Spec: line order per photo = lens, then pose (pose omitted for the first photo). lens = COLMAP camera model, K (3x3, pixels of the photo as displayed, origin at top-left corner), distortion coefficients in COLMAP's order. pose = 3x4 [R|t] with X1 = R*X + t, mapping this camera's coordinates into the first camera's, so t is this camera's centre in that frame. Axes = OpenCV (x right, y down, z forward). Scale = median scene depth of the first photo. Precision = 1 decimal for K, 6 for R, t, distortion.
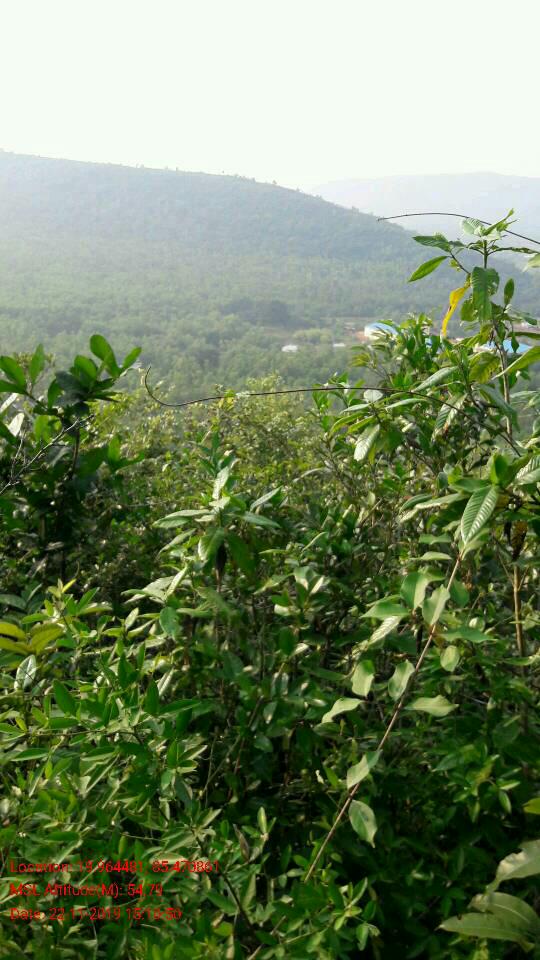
lens RADIAL K [[810.2, 0, 270.0], [0, 810.2, 480.0], [0, 0, 1]] dist [0.154646, -0.294869]
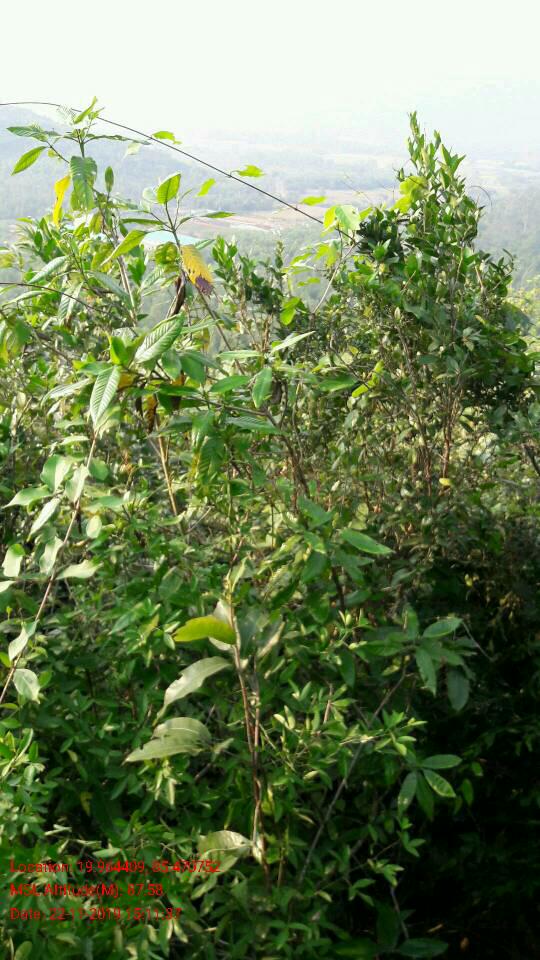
lens RADIAL K [[808.5, 0, 270.0], [0, 808.5, 480.0], [0, 0, 1]] dist [0.207598, -0.512931]
pose [[0.926149, -0.173752, 0.334751, 0.062156], [0.134417, 0.981342, 0.137476, 0.027650], [-0.352392, -0.082327, 0.932224, -0.073958]]
